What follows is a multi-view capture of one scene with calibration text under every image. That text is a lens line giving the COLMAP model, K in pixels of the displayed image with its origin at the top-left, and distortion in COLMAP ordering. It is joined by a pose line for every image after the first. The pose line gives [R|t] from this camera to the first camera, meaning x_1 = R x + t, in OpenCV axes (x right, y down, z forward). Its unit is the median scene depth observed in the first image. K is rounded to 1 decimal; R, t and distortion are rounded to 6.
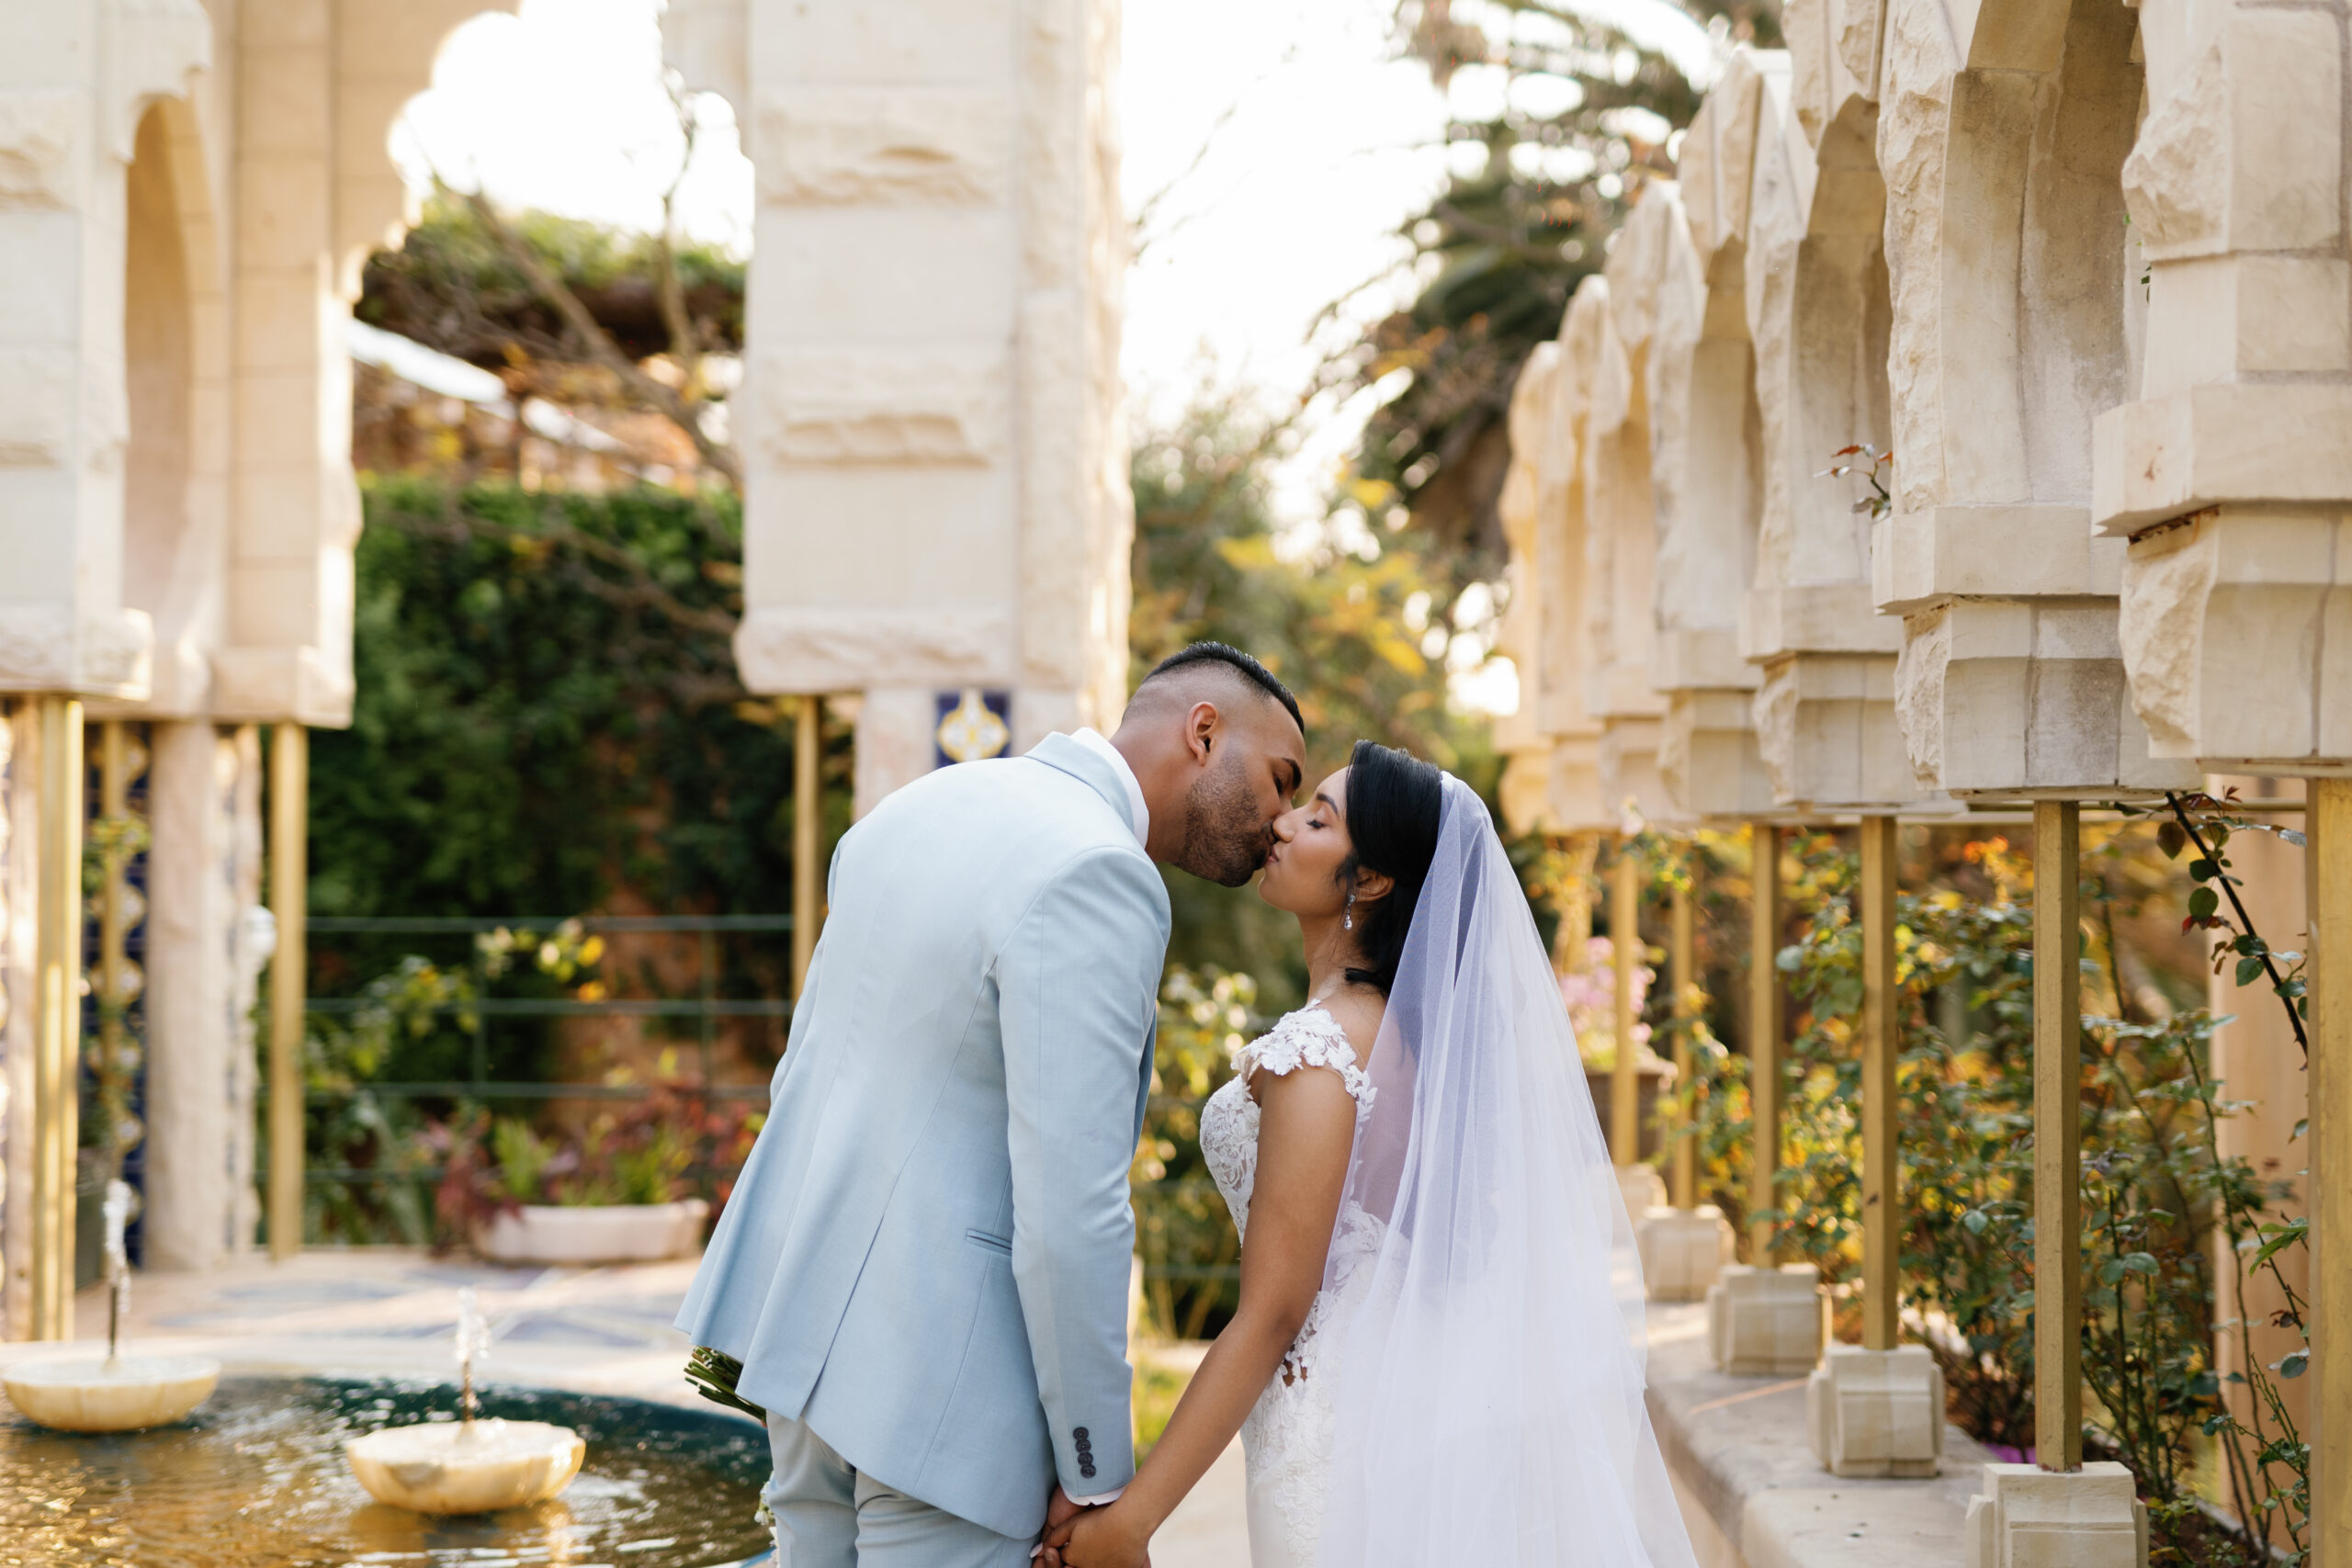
lens RADIAL K [[3429.3, 0, 1176.0], [0, 3429.3, 784.0], [0, 0, 1]] dist [-0.029235, 0.063225]
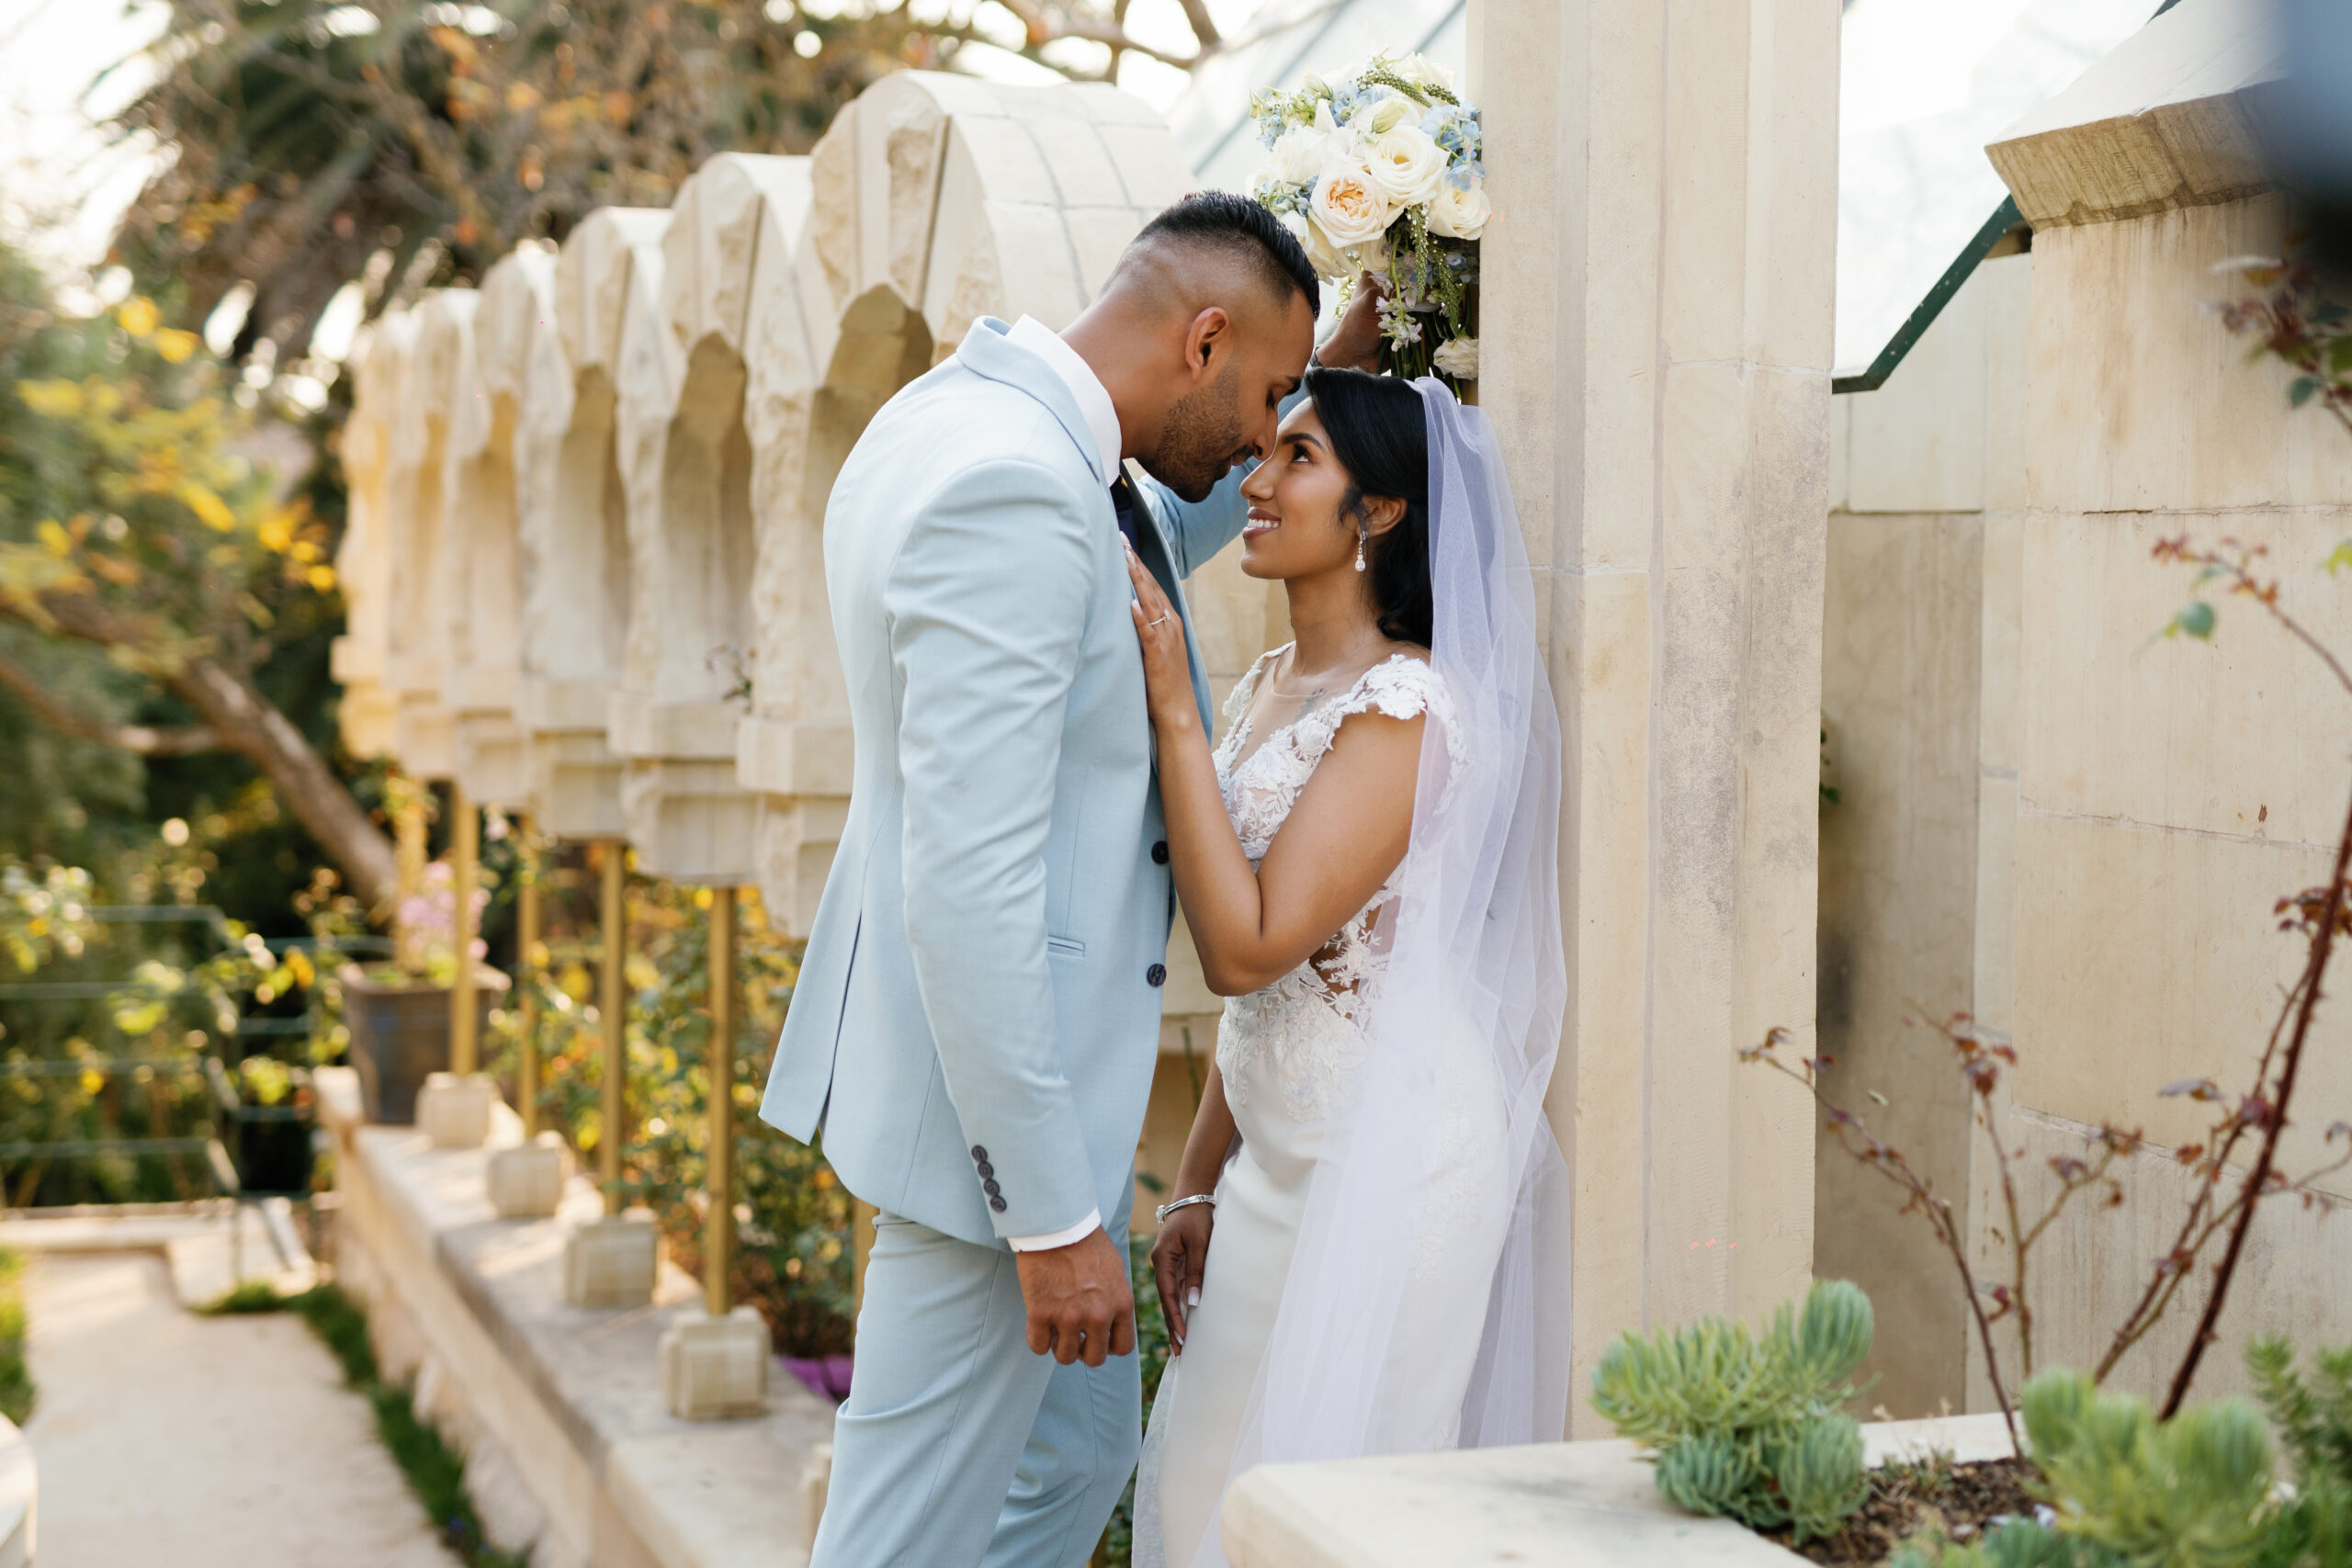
lens RADIAL K [[3429.3, 0, 1176.0], [0, 3429.3, 784.0], [0, 0, 1]] dist [-0.029235, 0.063225]
pose [[0.937050, -0.005062, 0.349158, -0.066293], [-0.022044, 0.997043, 0.073617, -0.115612], [-0.348498, -0.076680, 0.934168, -0.178794]]
